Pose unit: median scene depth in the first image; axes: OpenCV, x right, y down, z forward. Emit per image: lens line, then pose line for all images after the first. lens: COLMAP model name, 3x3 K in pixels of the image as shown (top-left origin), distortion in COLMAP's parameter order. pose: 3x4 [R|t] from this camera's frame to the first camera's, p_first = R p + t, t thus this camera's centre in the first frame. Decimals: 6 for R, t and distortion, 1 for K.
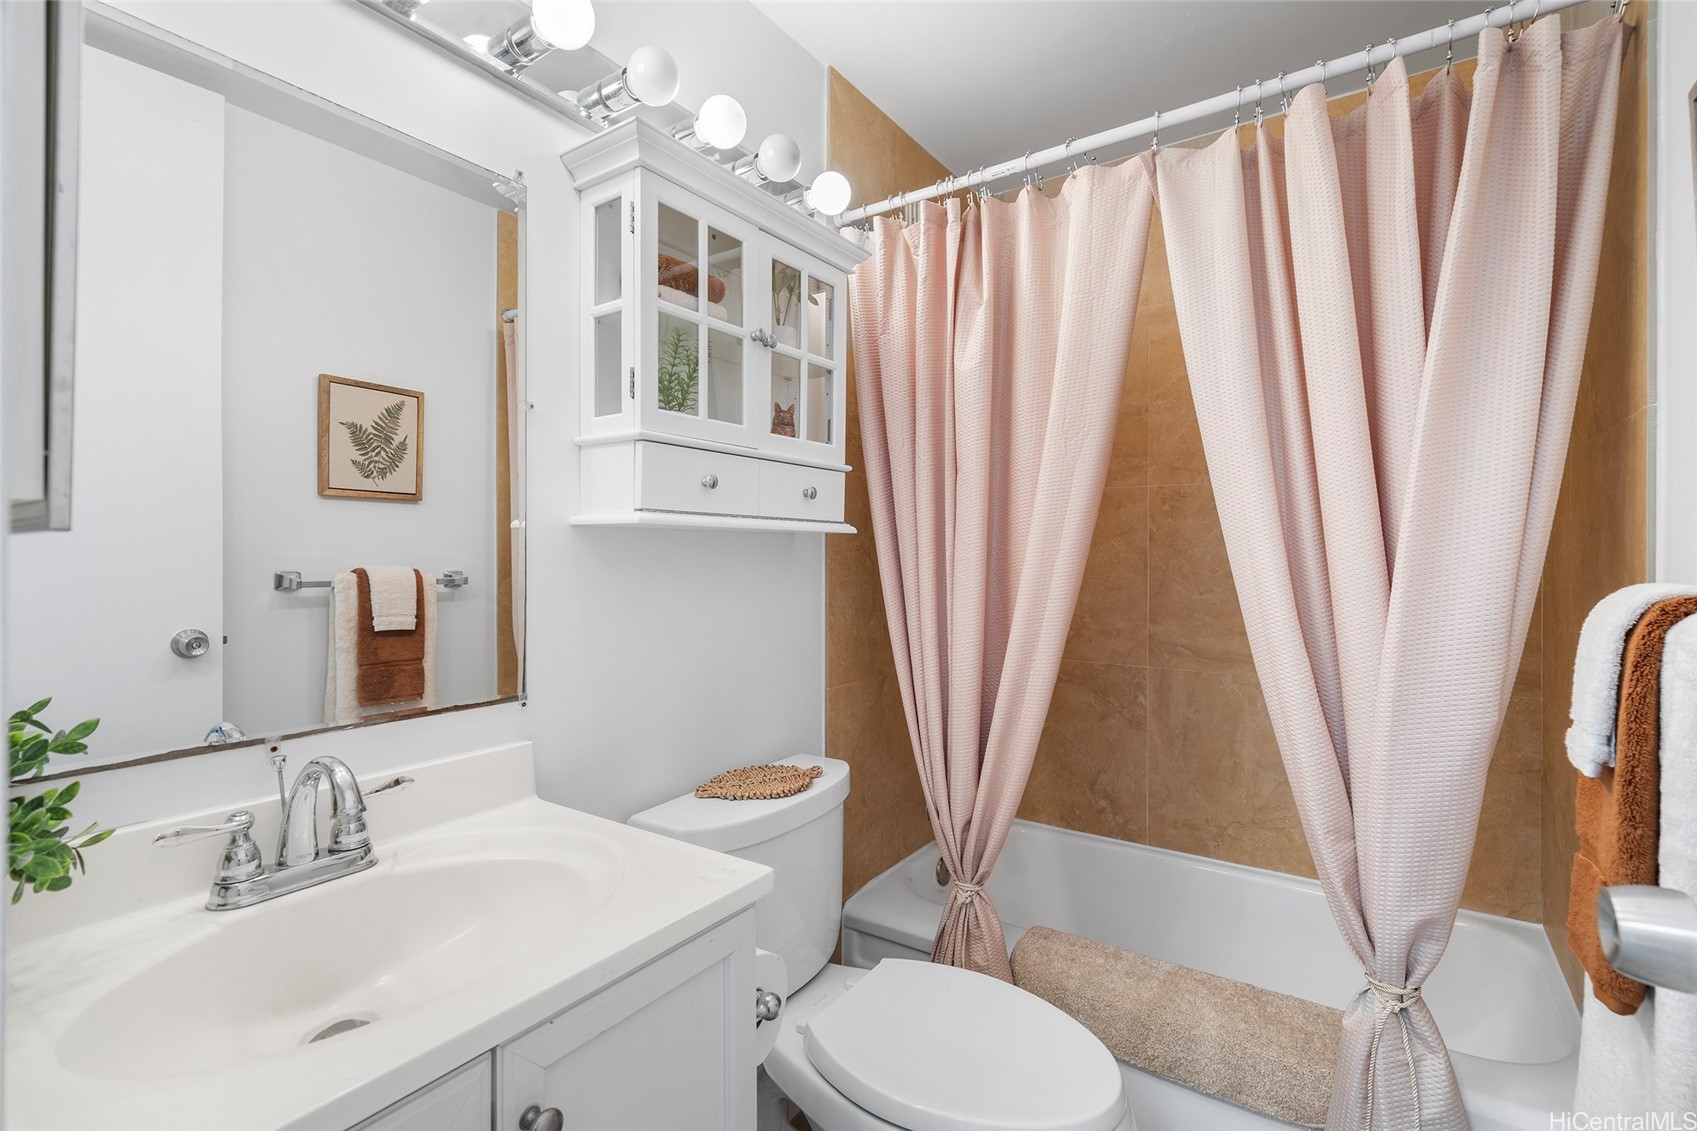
lens RADIAL K [[731.7, 0, 848.2], [0, 731.7, 559.0], [0, 0, 1]] dist [0.000130, 0.000442]
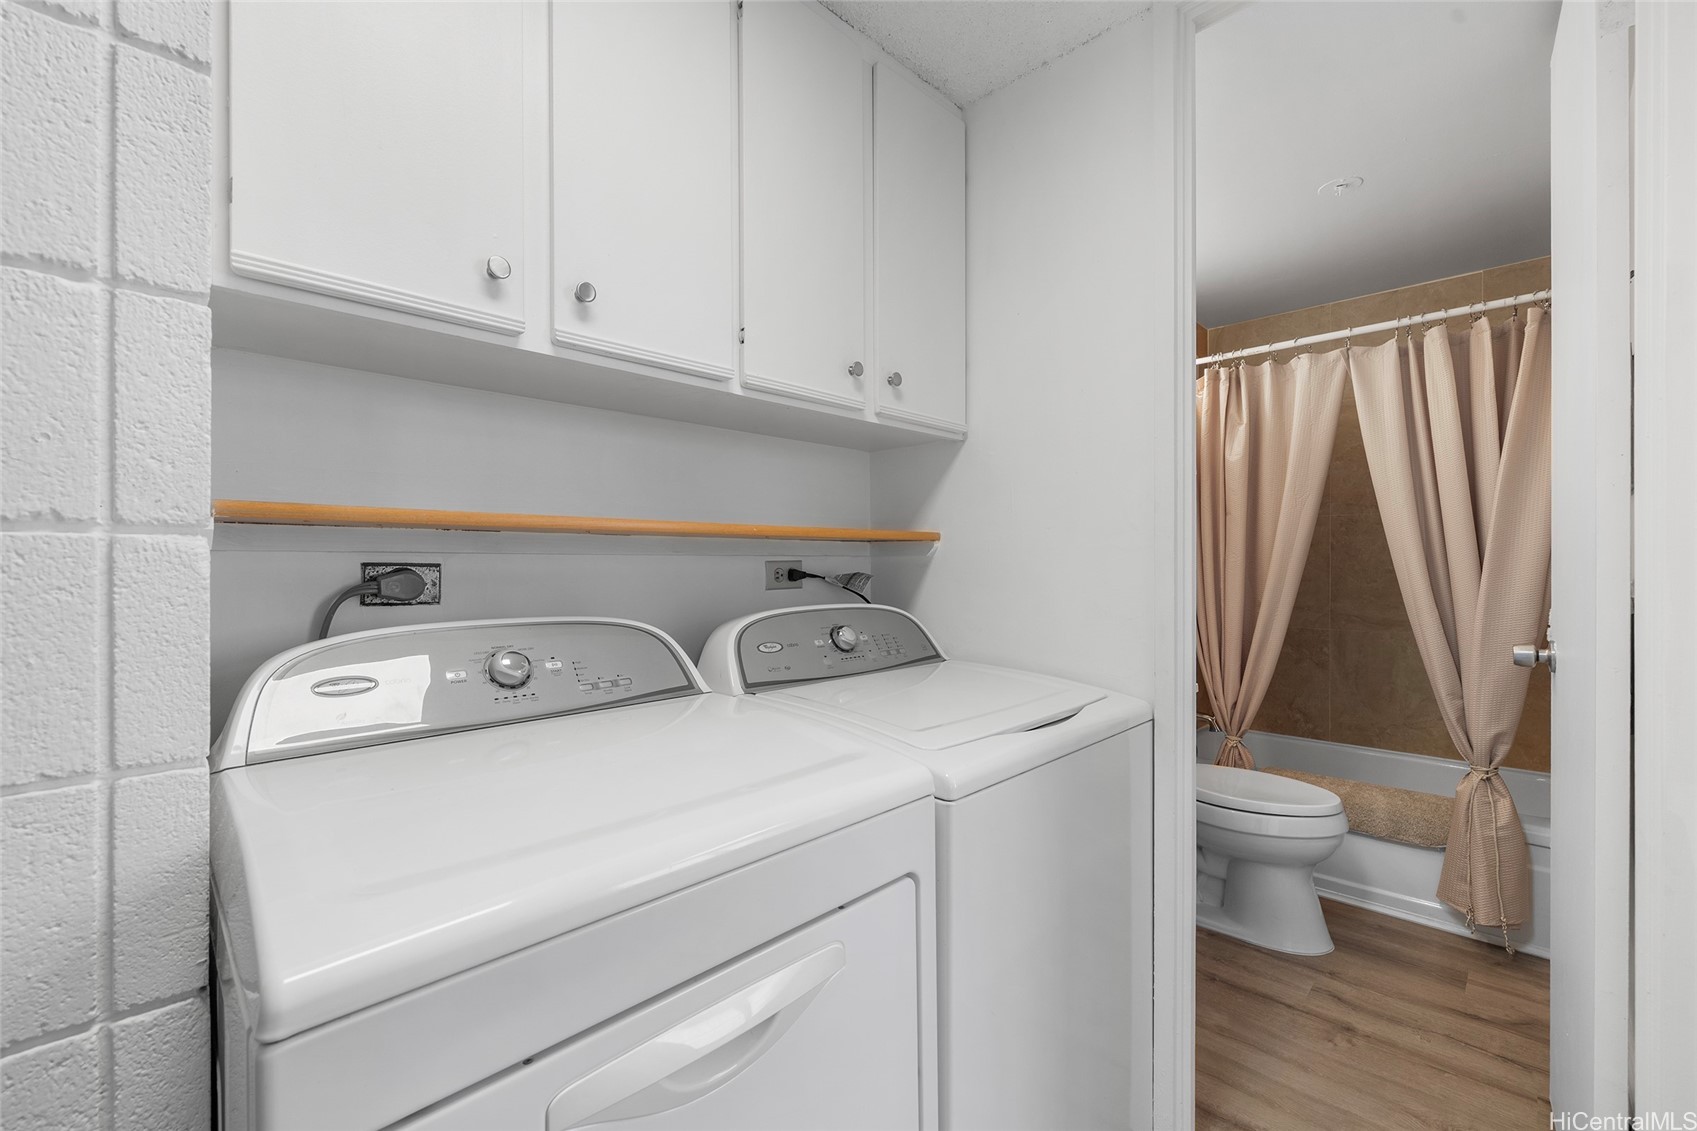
lens RADIAL K [[696.0, 0, 848.6], [0, 696.0, 573.4], [0, 0, 1]] dist [0.001317, -0.000117]
pose [[0.986862, -0.006582, -0.161431, -0.576408], [0.008161, 0.999925, 0.009121, 0.006046], [0.161359, -0.010319, 0.986842, -1.007385]]
